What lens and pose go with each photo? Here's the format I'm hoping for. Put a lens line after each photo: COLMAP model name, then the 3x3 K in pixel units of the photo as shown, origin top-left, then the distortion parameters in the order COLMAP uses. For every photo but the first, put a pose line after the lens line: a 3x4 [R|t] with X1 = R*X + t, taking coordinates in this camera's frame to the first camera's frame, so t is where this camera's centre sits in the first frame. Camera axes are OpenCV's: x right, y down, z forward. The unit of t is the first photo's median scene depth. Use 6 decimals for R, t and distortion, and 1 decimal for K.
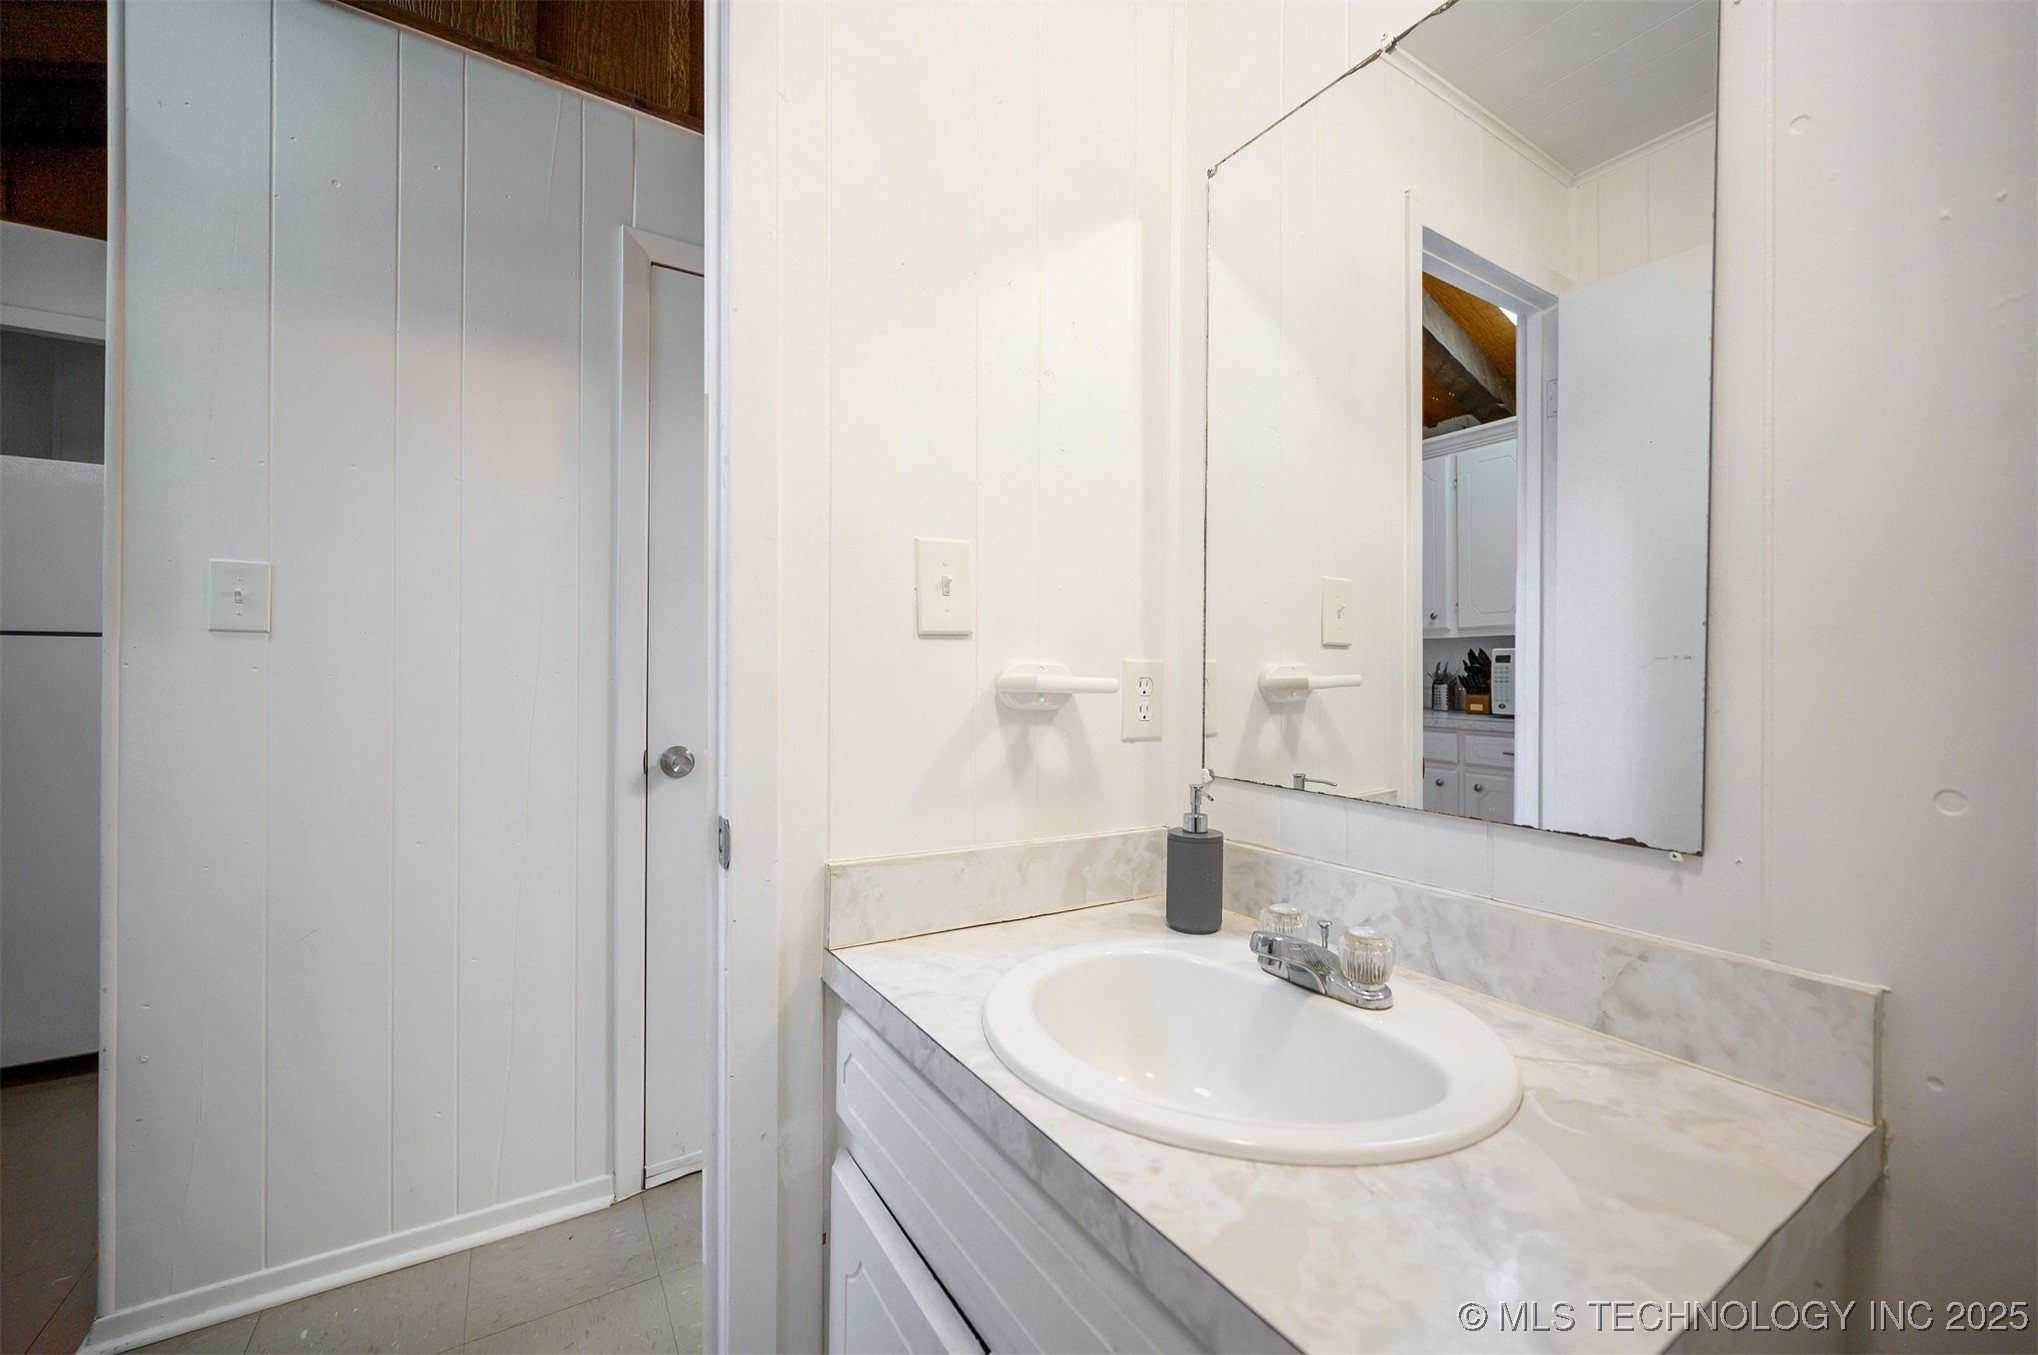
lens RADIAL K [[800.3, 0, 1019.0], [0, 800.3, 677.5], [0, 0, 1]] dist [-0.000412, 0.000107]
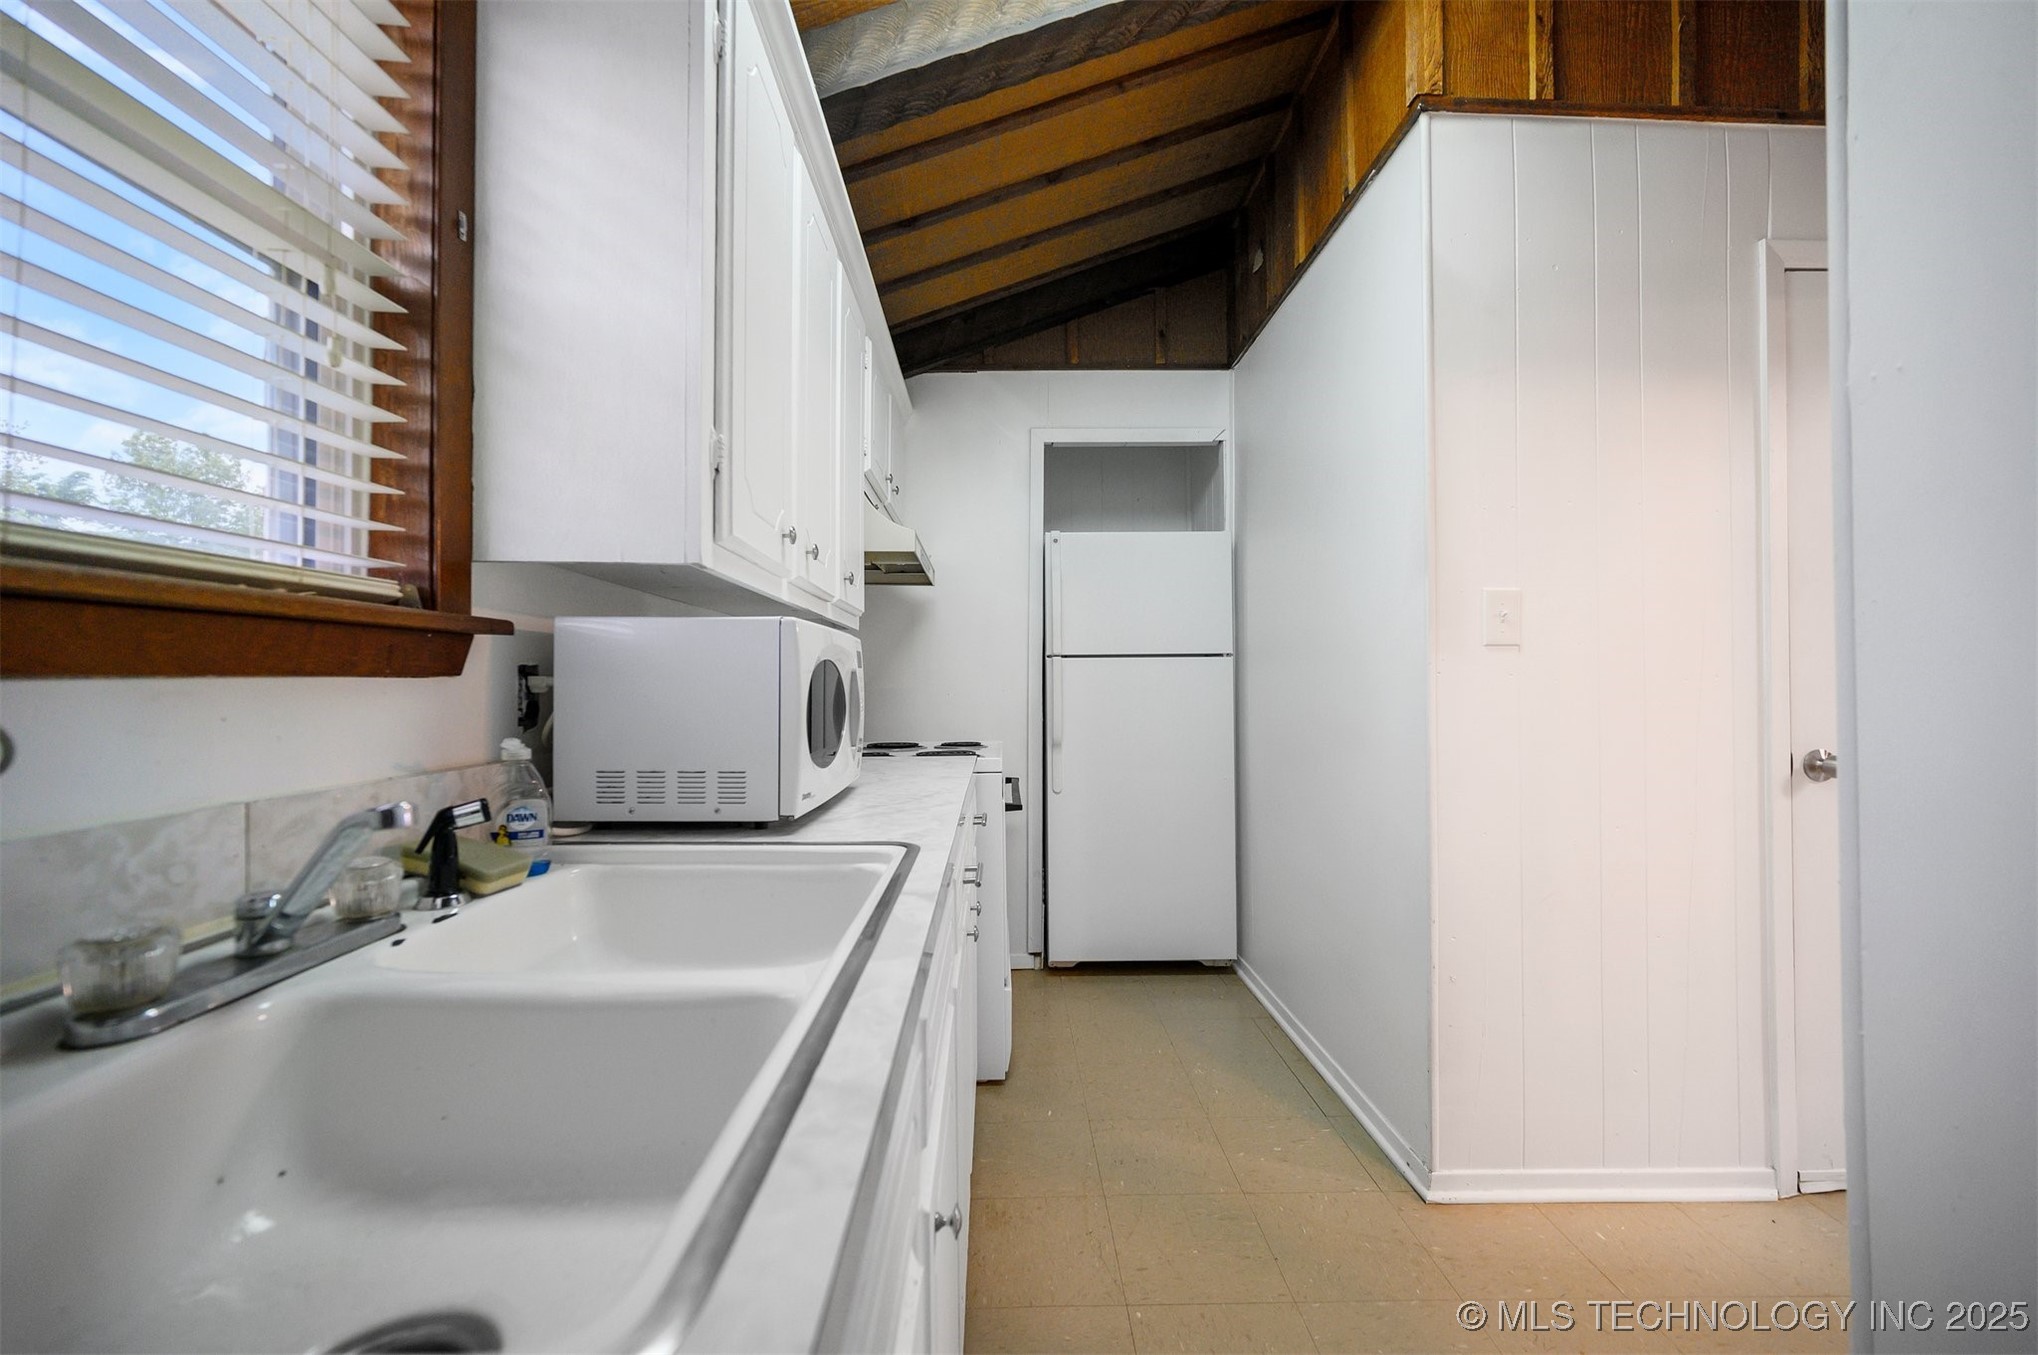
lens RADIAL K [[800.3, 0, 1019.0], [0, 800.3, 677.5], [0, 0, 1]] dist [-0.000412, 0.000107]
pose [[0.860602, -0.017904, -0.508963, -0.627283], [0.011724, 0.999814, -0.015345, 0.001374], [0.509143, 0.007239, 0.860651, -0.285051]]
